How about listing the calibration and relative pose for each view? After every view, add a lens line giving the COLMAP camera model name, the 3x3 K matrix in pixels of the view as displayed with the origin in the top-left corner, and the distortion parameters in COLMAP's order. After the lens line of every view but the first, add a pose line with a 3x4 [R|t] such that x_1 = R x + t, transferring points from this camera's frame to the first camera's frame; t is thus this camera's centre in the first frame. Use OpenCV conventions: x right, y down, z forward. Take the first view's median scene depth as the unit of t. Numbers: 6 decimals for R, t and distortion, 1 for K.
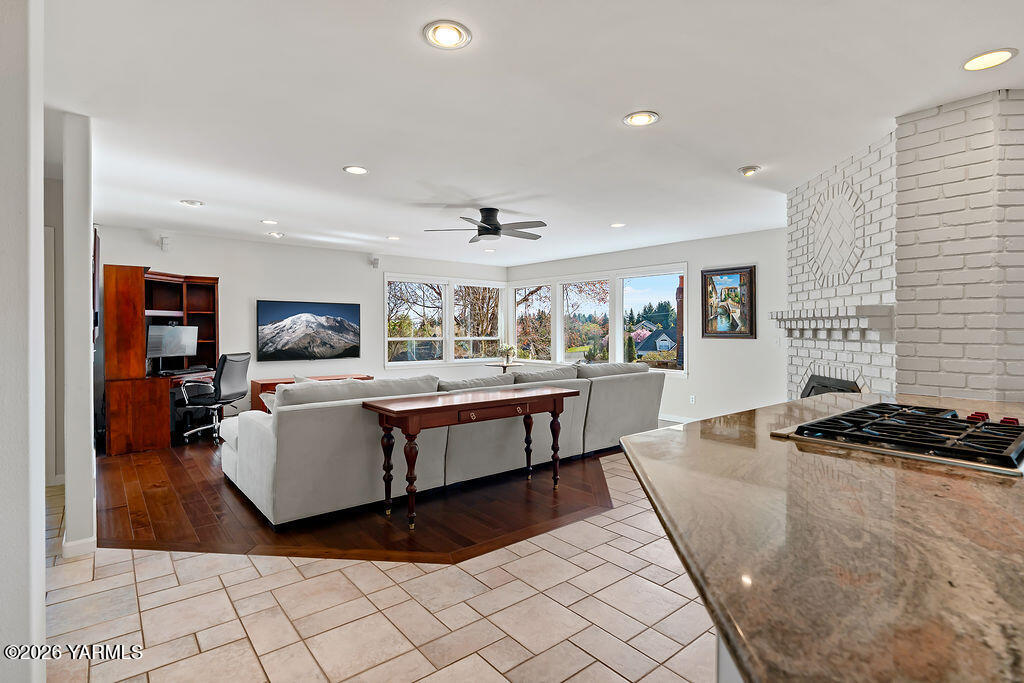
lens RADIAL K [[503.4, 0, 520.8], [0, 503.4, 333.8], [0, 0, 1]] dist [-0.001880, 0.002470]
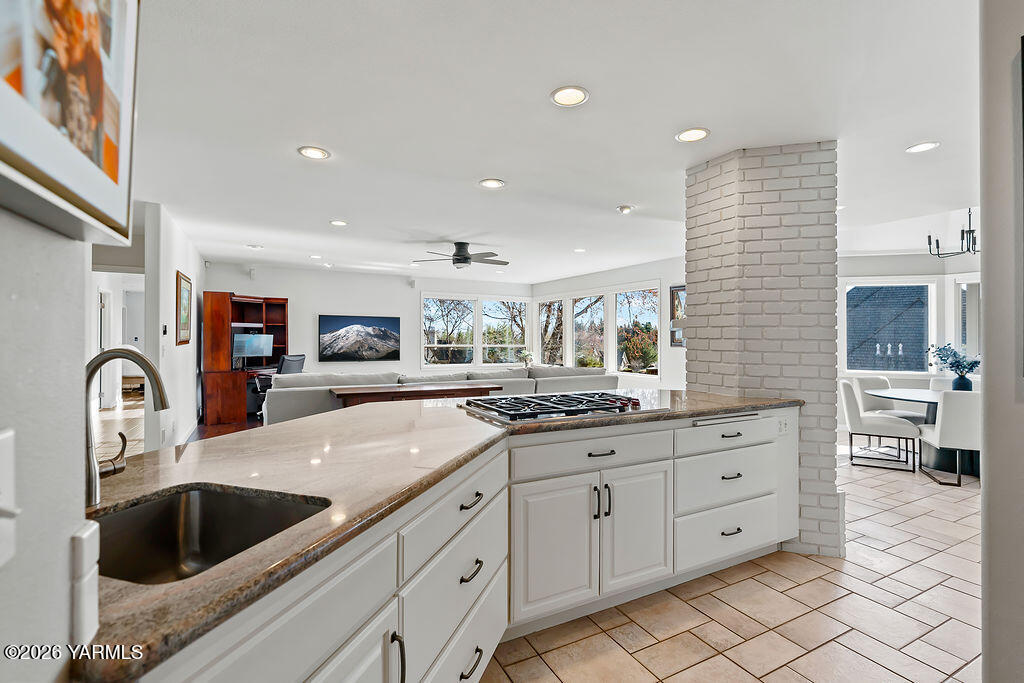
lens RADIAL K [[470.6, 0, 511.8], [0, 470.6, 338.3], [0, 0, 1]] dist [0.001961, -0.000900]
pose [[0.977917, 0.005270, -0.208929, 0.252873], [-0.007086, 0.999943, -0.007947, 0.000583], [0.208876, 0.009252, 0.977898, -0.103901]]
